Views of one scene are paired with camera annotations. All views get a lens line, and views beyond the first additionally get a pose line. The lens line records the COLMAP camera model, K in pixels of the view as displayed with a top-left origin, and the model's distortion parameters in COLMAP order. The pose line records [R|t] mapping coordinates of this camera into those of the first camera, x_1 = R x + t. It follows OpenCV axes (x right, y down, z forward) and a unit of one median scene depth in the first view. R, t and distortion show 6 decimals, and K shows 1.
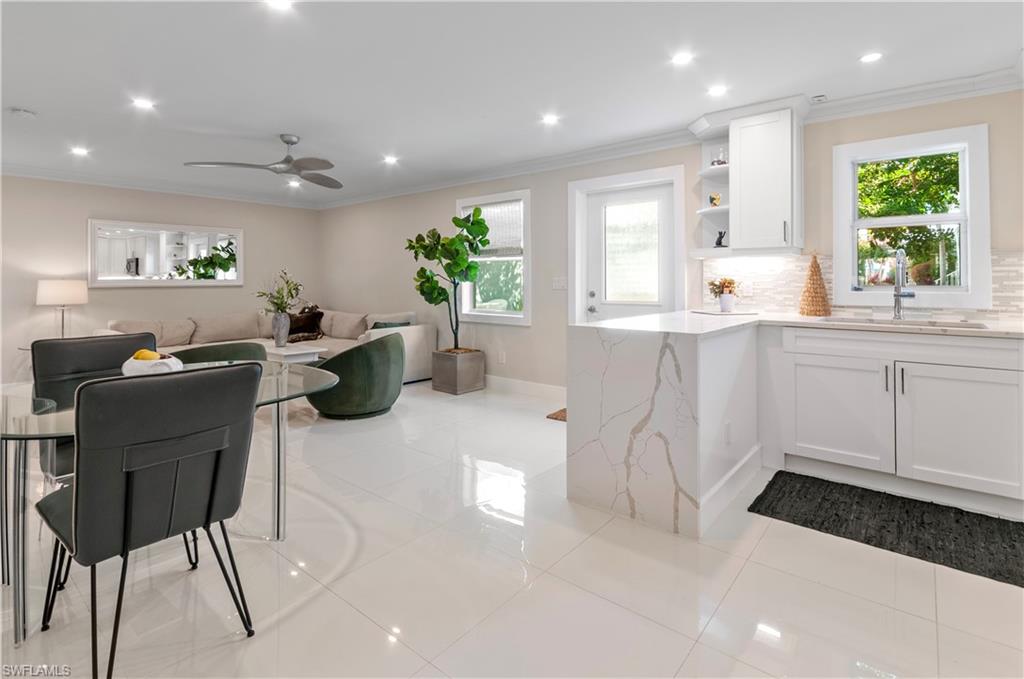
lens RADIAL K [[496.6, 0, 516.3], [0, 496.6, 272.7], [0, 0, 1]] dist [-0.004704, -0.000791]
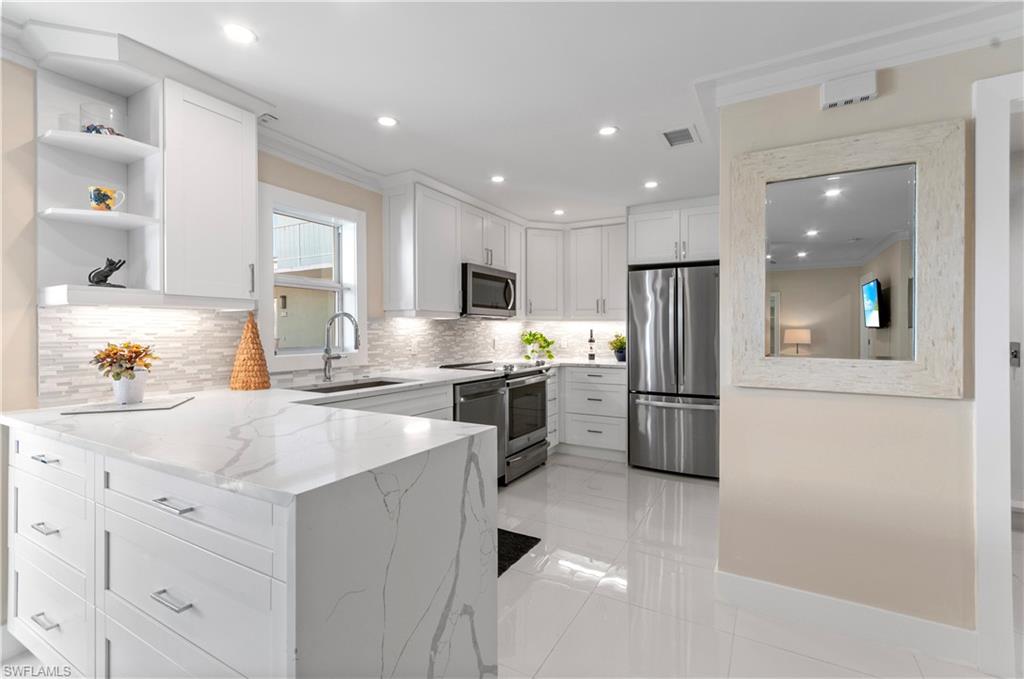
lens RADIAL K [[453.6, 0, 515.0], [0, 453.6, 332.2], [0, 0, 1]] dist [0.000135, 0.000028]
pose [[-0.169767, 0.003832, 0.985477, -0.165863], [-0.011547, 0.999916, -0.005877, -0.003877], [-0.985417, -0.012377, -0.169709, 0.655714]]
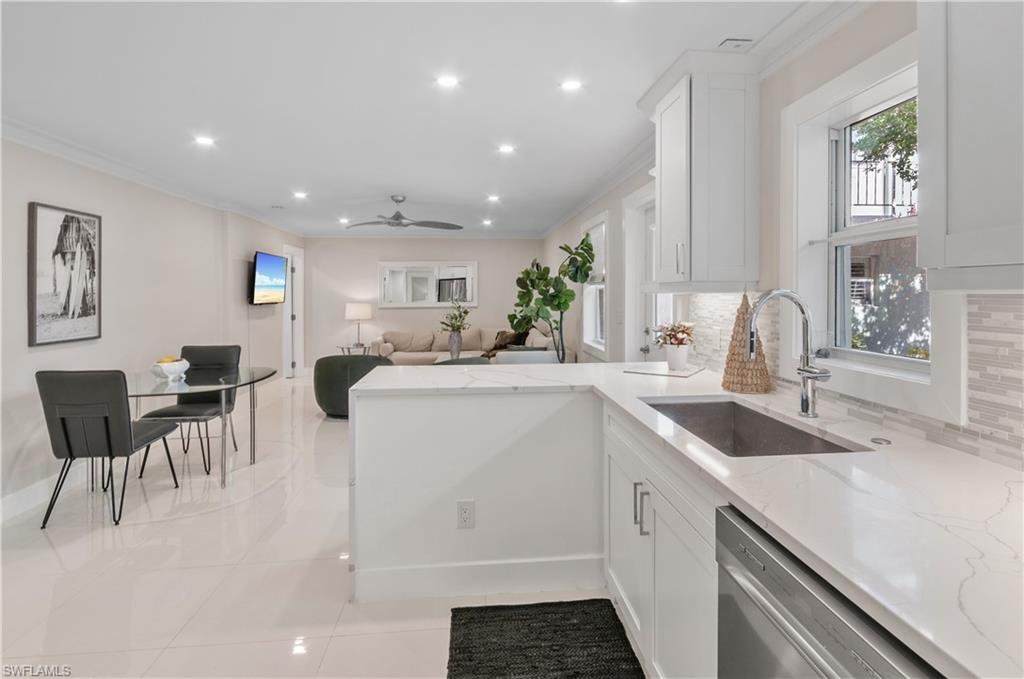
lens RADIAL K [[515.4, 0, 534.1], [0, 515.4, 294.0], [0, 0, 1]] dist [0.045735, -0.032388]
pose [[0.721736, 0.003480, -0.692160, 0.795282], [0.008522, 0.999867, 0.013913, -0.042332], [0.692116, -0.015940, 0.721610, 0.318459]]
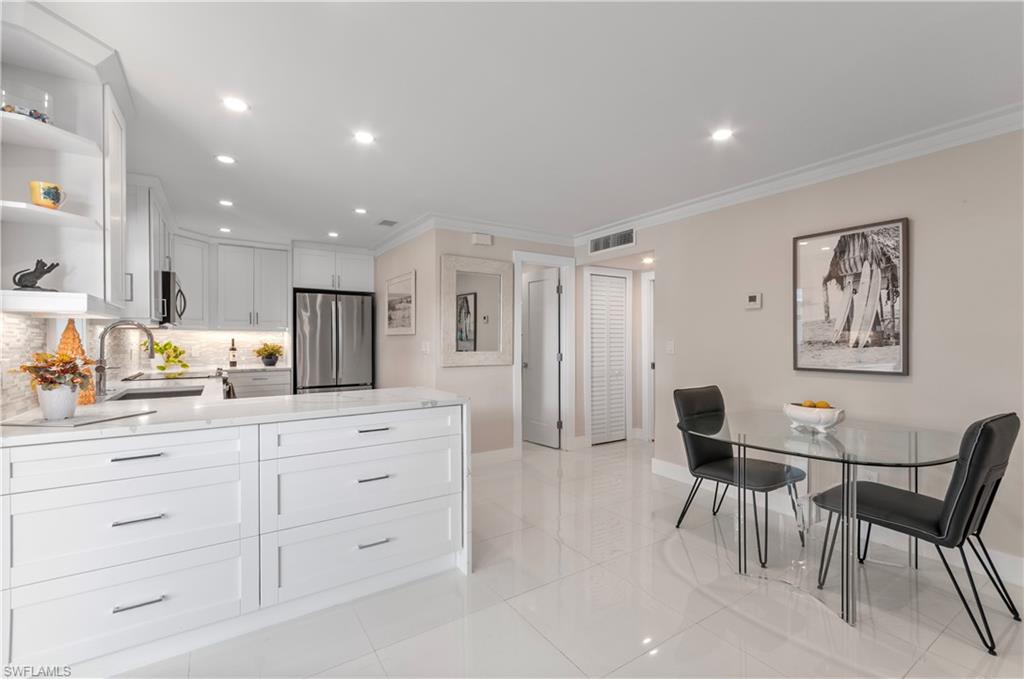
lens RADIAL K [[458.5, 0, 513.2], [0, 458.5, 344.0], [0, 0, 1]] dist [0.002073, -0.000128]
pose [[-0.951873, 0.005096, 0.306449, -0.184249], [0.003513, 0.999977, -0.005715, 0.005821], [-0.306471, -0.004364, -0.951870, 1.327295]]
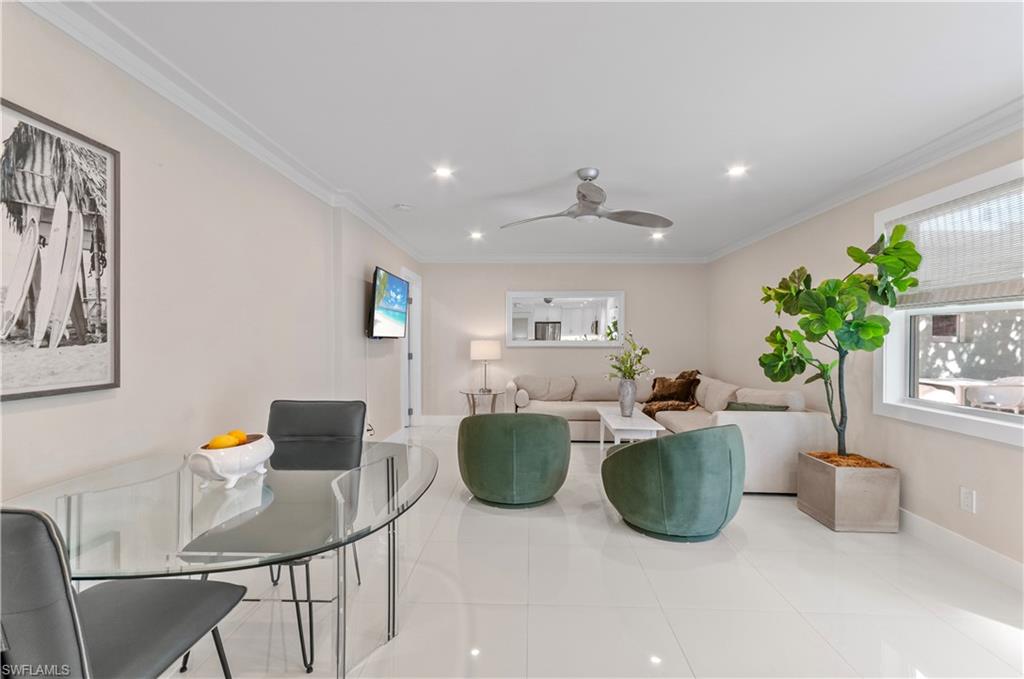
lens RADIAL K [[462.3, 0, 549.0], [0, 462.3, 345.3], [0, 0, 1]] dist [-0.001678, -0.000102]
pose [[0.652514, 0.019109, -0.757535, 0.107123], [0.000215, 0.999677, 0.025403, -0.002883], [0.757776, -0.016739, 0.652300, 0.497810]]
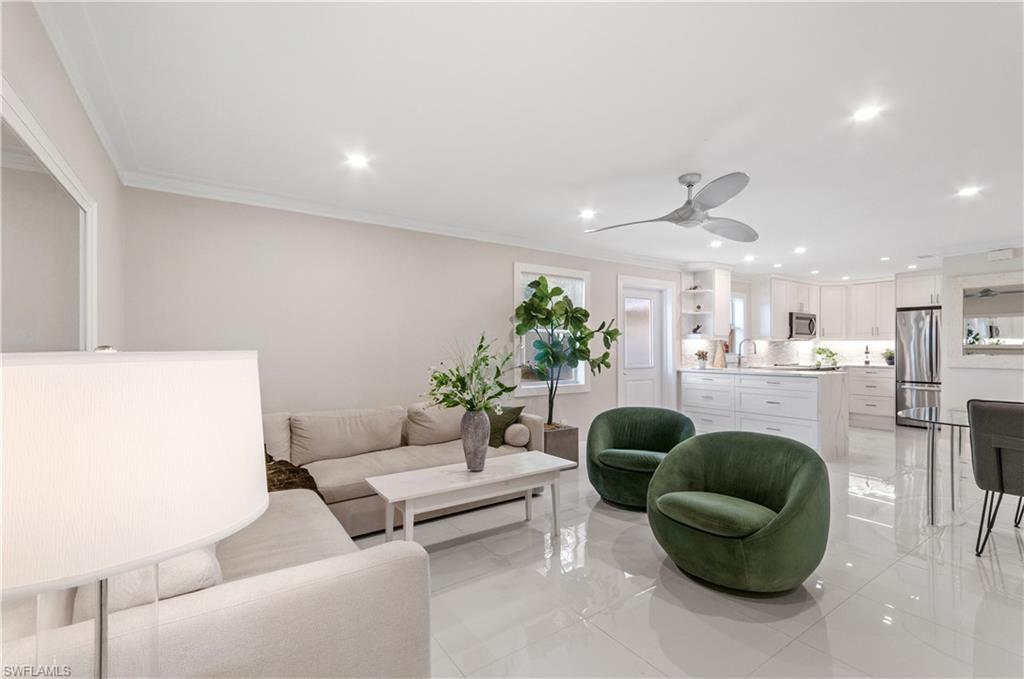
lens RADIAL K [[433.0, 0, 532.8], [0, 433.0, 350.5], [0, 0, 1]] dist [0.001848, 0.000100]
pose [[0.280661, 0.000100, 0.959807, -1.303757], [-0.011636, 0.999927, 0.003298, 0.012698], [-0.959736, -0.012094, 0.280642, 1.151248]]
